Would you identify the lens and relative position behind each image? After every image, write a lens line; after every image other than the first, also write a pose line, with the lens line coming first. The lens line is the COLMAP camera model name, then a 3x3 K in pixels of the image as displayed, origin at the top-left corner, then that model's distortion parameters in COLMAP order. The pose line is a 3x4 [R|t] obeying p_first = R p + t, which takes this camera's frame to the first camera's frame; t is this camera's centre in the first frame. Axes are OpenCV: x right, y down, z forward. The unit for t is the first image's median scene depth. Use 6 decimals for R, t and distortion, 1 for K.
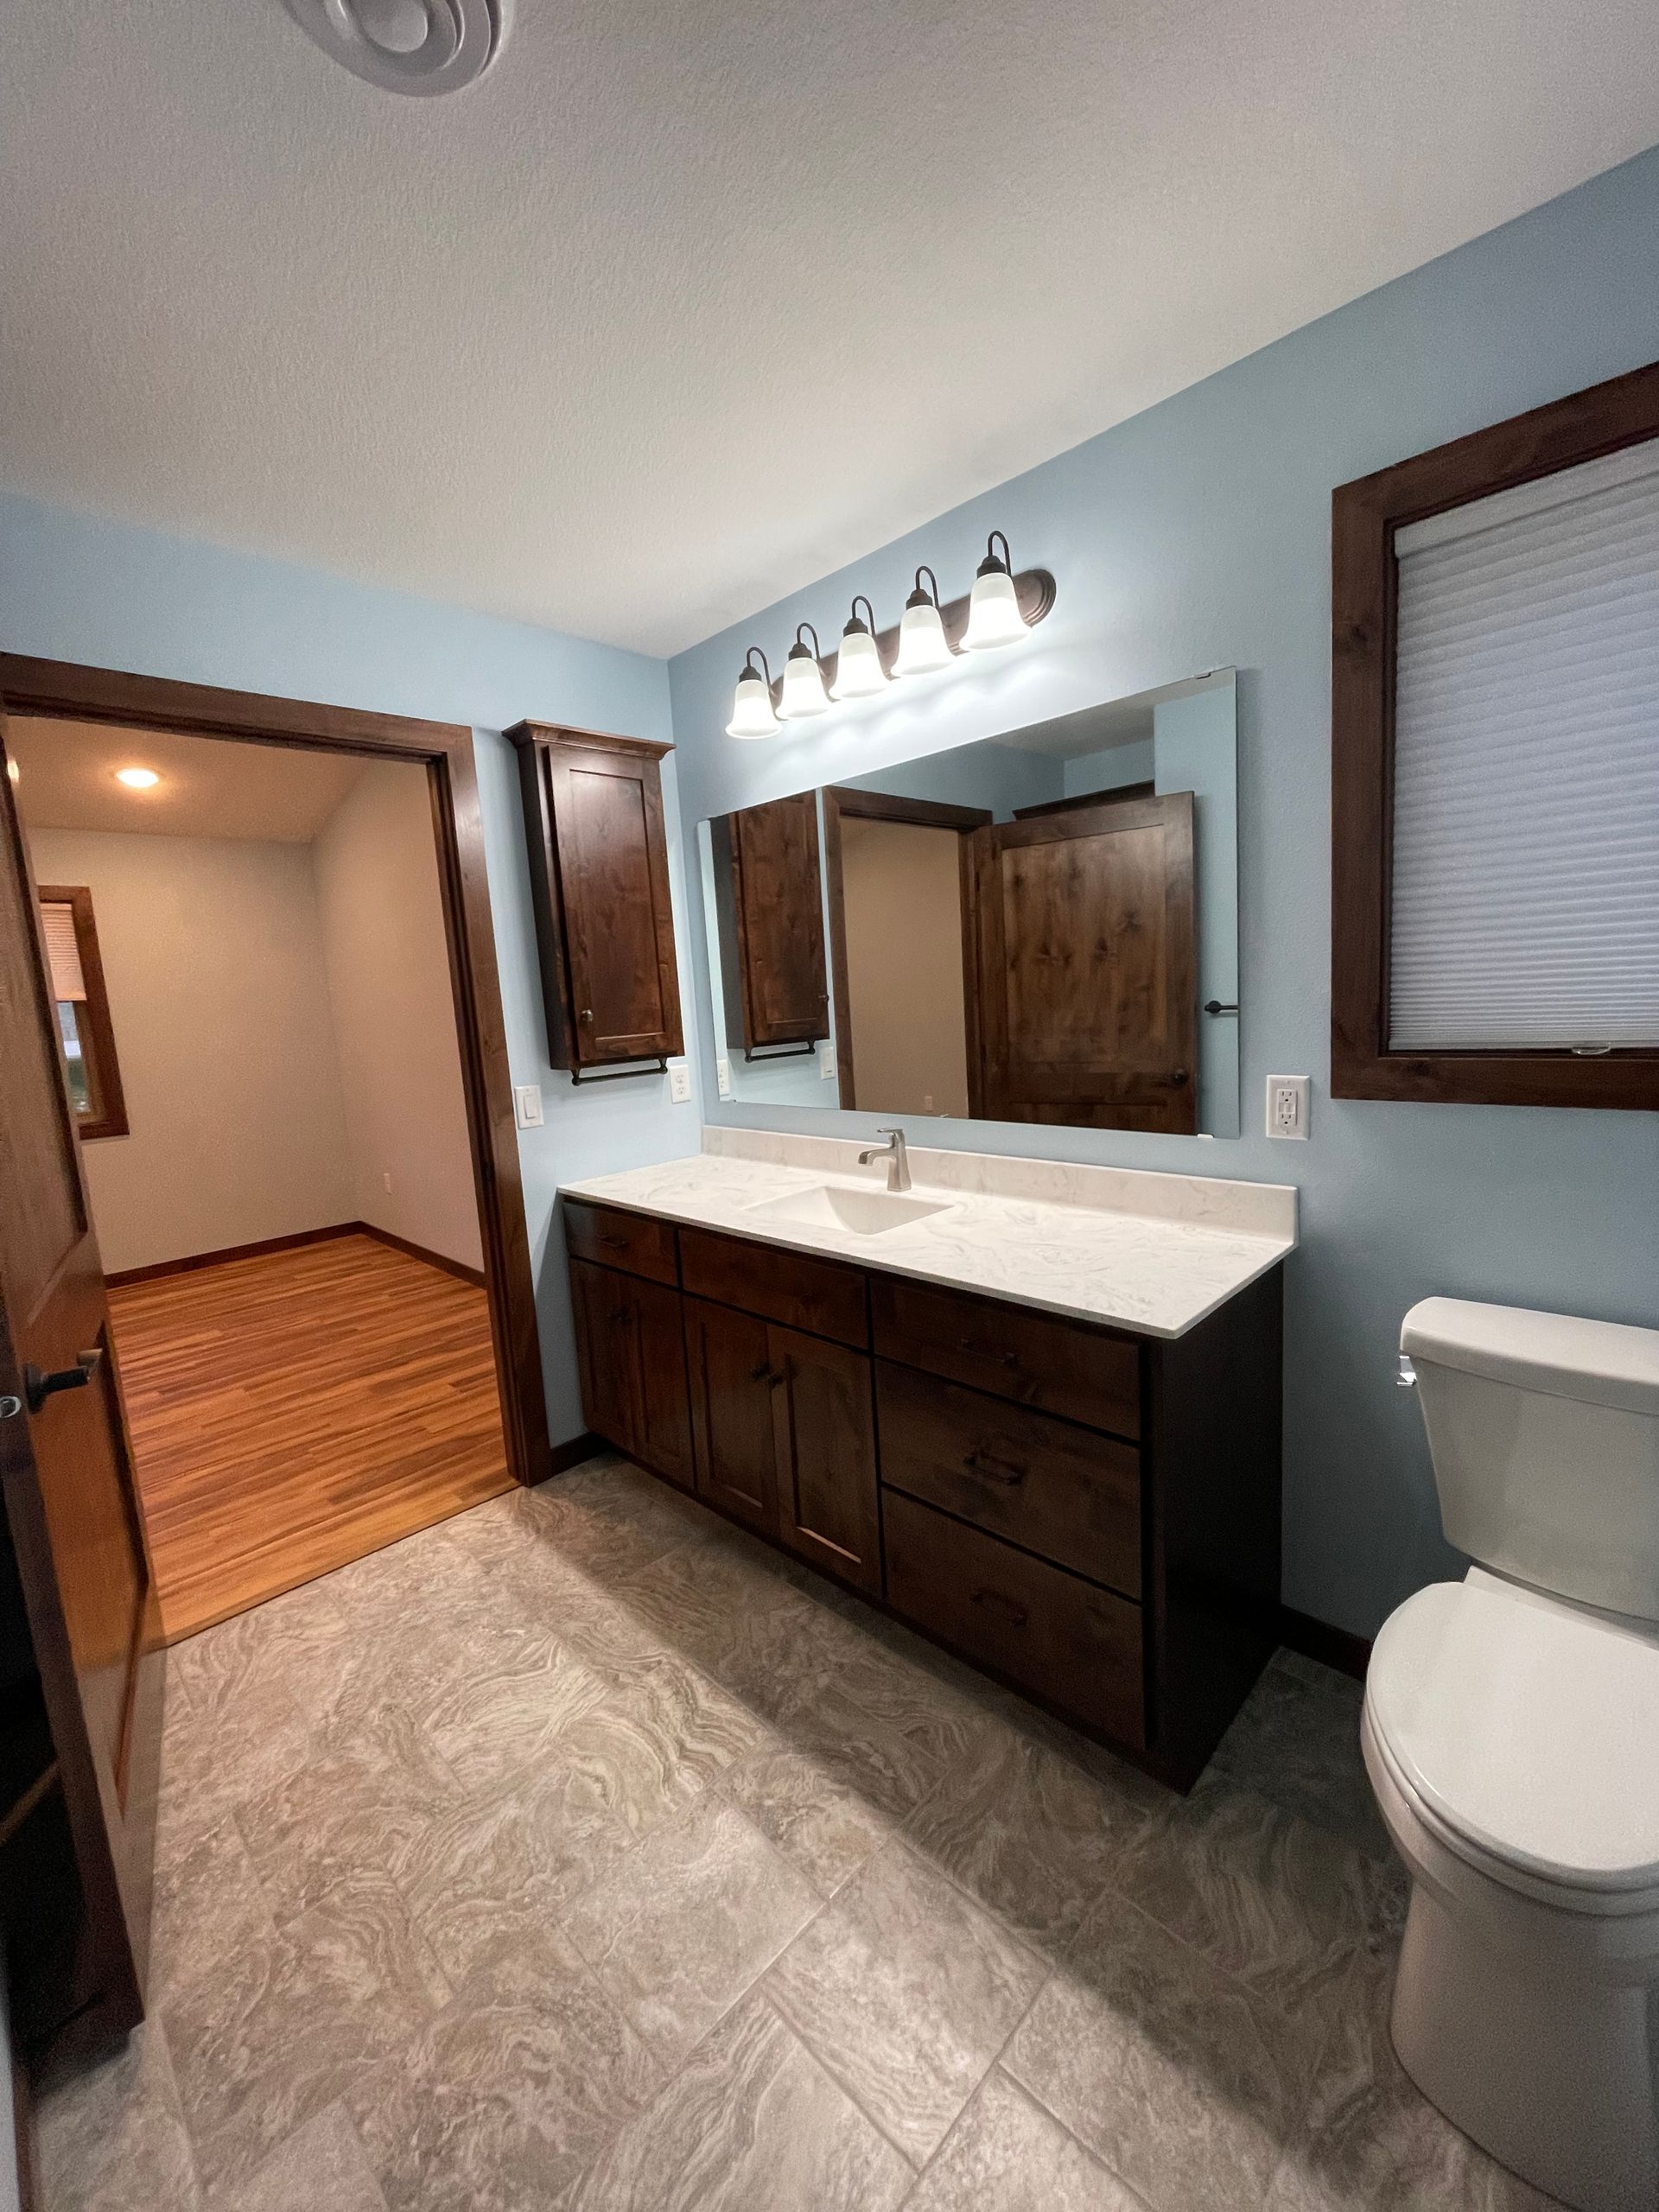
lens RADIAL K [[895.0, 0, 829.5], [0, 895.0, 1106.0], [0, 0, 1]] dist [-0.000405, -0.000559]
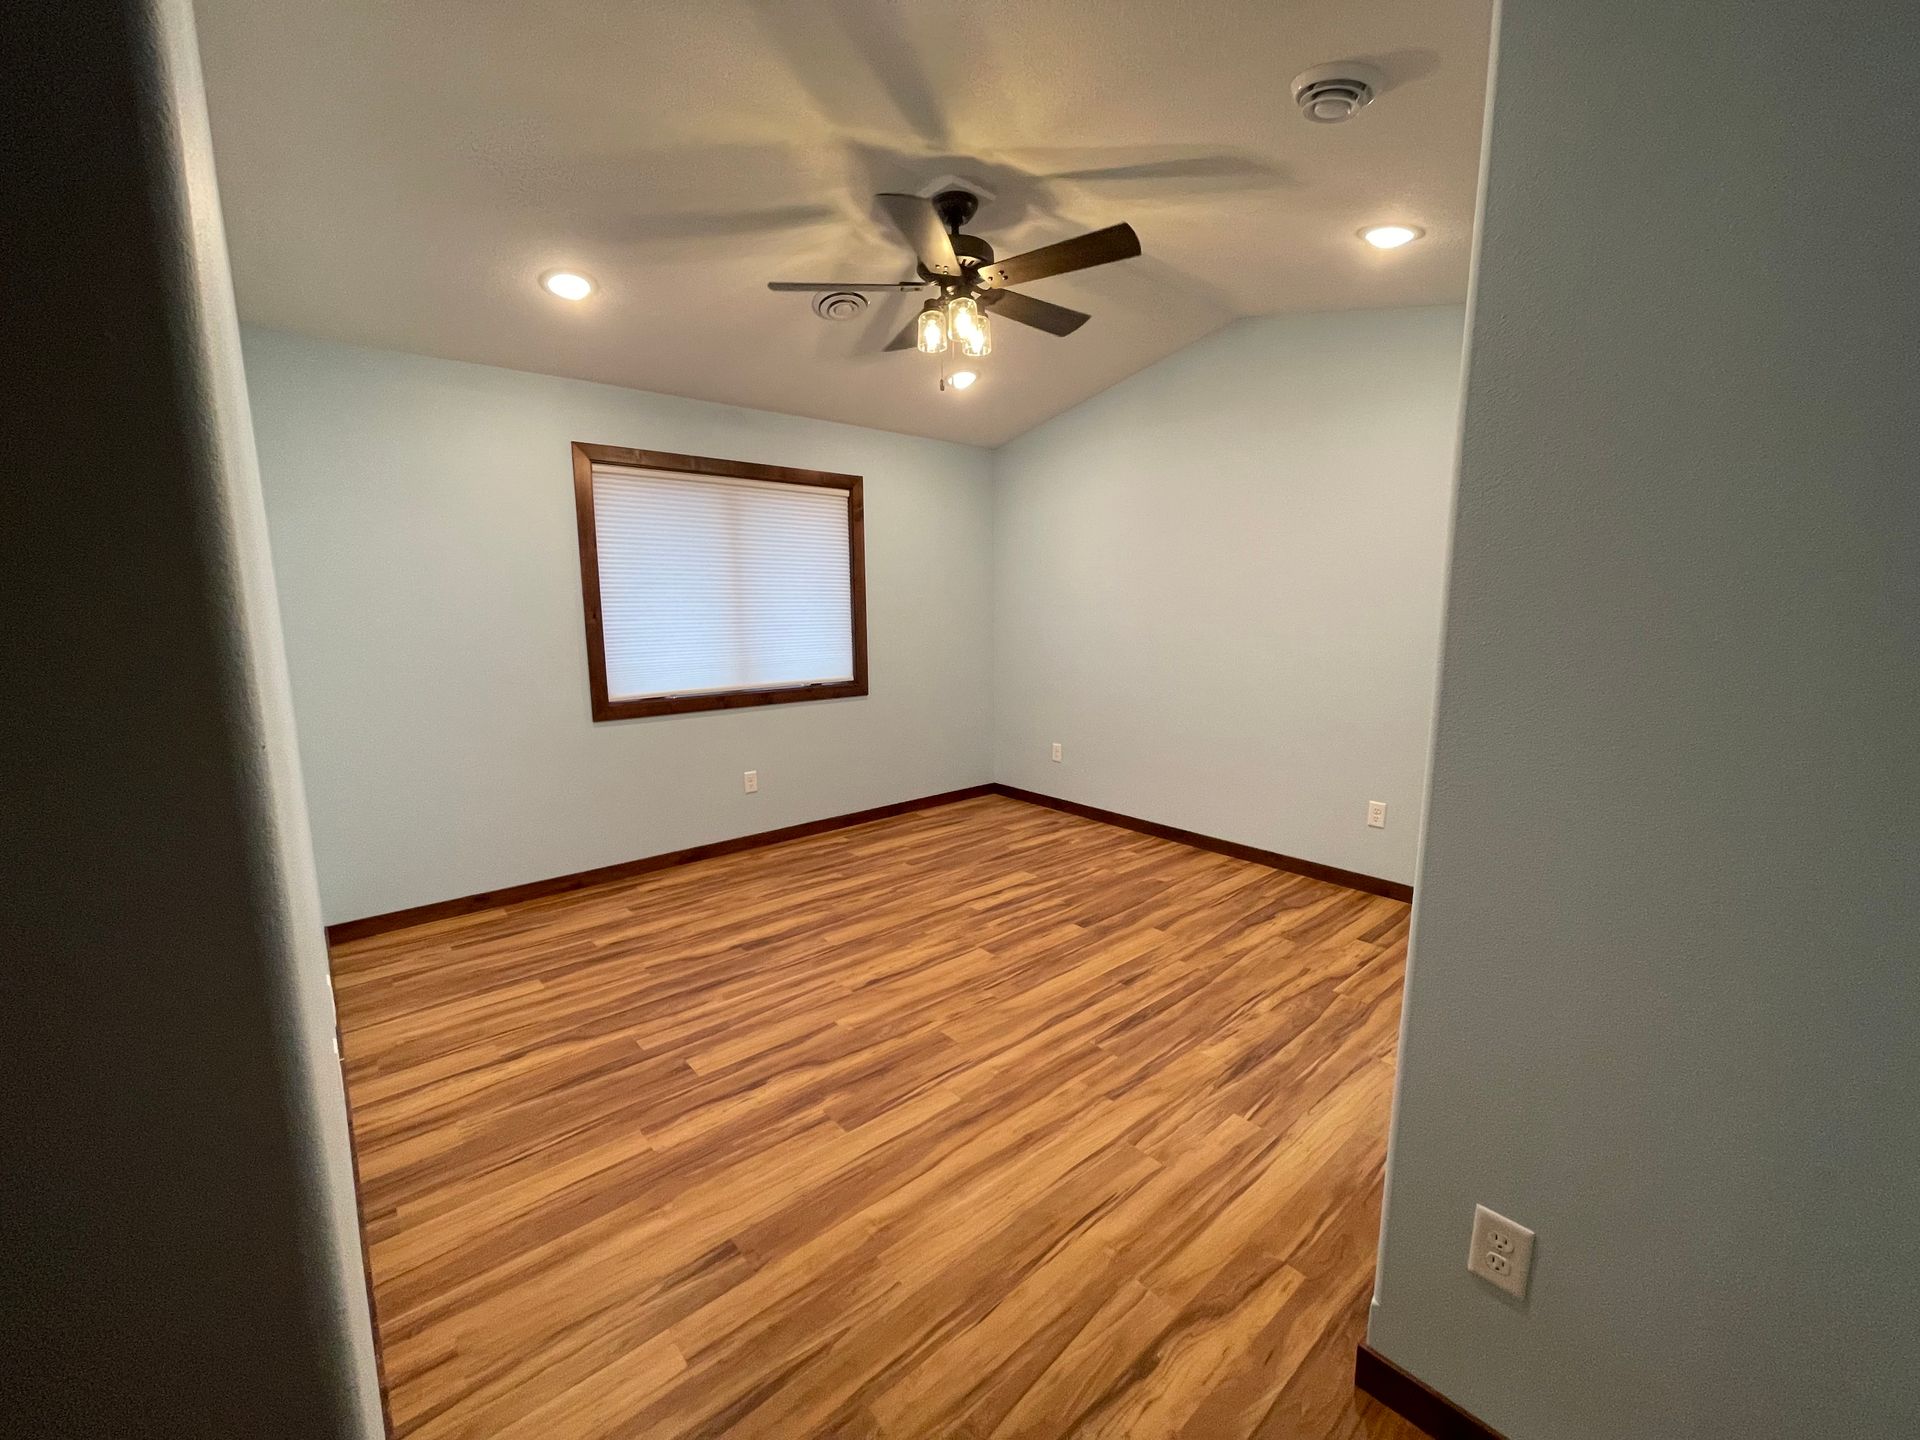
lens RADIAL K [[776.9, 0, 952.8], [0, 776.9, 721.5], [0, 0, 1]] dist [-0.000405, -0.000559]
pose [[0.996157, 0.070255, -0.052306, -0.799697], [-0.069178, 0.997359, 0.022132, 0.048085], [0.053722, -0.018429, 0.998386, 0.012414]]
